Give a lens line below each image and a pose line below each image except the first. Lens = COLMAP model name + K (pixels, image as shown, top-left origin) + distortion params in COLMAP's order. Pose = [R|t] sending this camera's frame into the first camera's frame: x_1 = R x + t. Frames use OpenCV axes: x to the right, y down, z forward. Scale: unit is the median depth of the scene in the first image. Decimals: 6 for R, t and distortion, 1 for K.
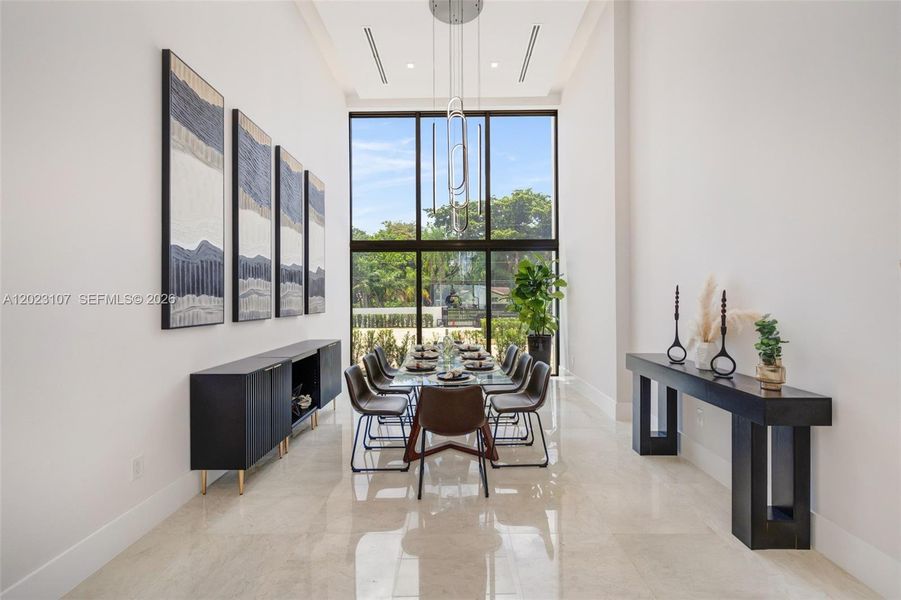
lens RADIAL K [[381.3, 0, 449.7], [0, 381.3, 296.5], [0, 0, 1]] dist [-0.000036, -0.000328]
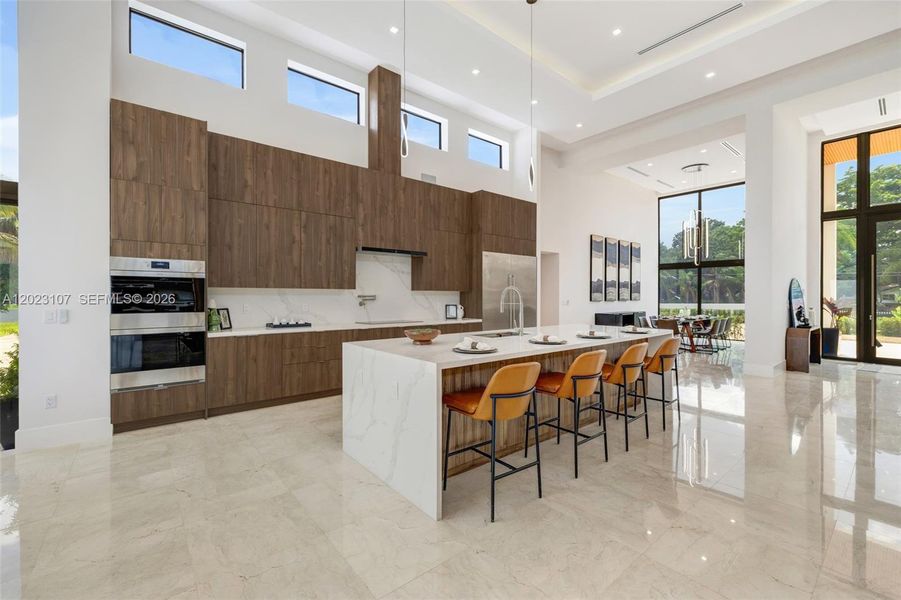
lens RADIAL K [[381.3, 0, 449.7], [0, 381.3, 296.5], [0, 0, 1]] dist [-0.000036, -0.000328]
pose [[0.651014, 0.008799, -0.759015, 1.037065], [-0.000356, 0.999936, 0.011287, -0.009617], [0.759066, -0.007078, 0.650975, -2.117058]]
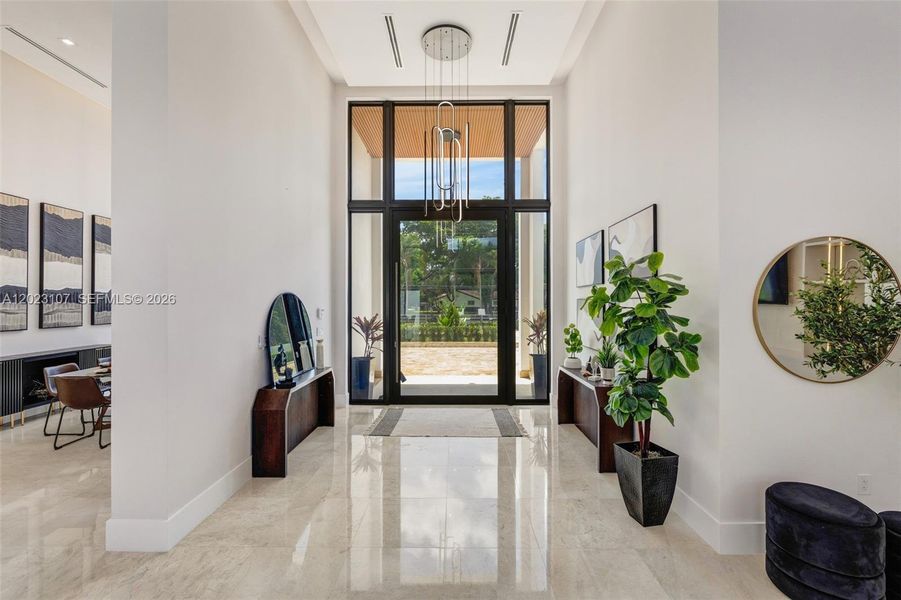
lens RADIAL K [[381.3, 0, 449.7], [0, 381.3, 296.5], [0, 0, 1]] dist [-0.000036, -0.000328]
pose [[0.999916, 0.005467, 0.011718, 1.176912], [-0.005445, 0.999983, -0.001874, -0.075071], [-0.011728, 0.001810, 0.999930, -0.448043]]
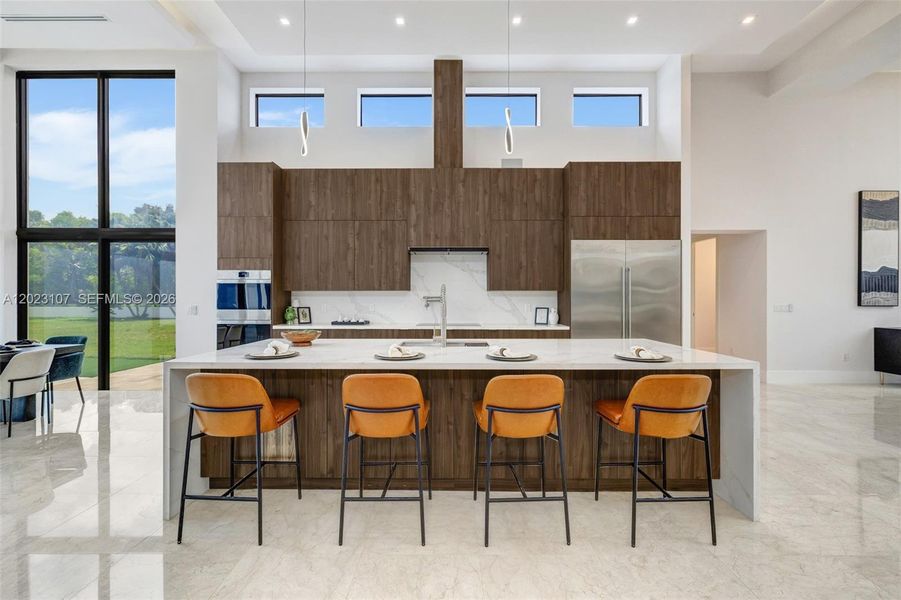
lens RADIAL K [[379.5, 0, 450.5], [0, 379.5, 300.0], [0, 0, 1]] dist [-0.008612, 0.007860]
pose [[0.016595, 0.007829, -0.999832, 1.184611], [0.006126, 0.999950, 0.007931, 0.008203], [0.999844, -0.006257, 0.016546, -1.194469]]
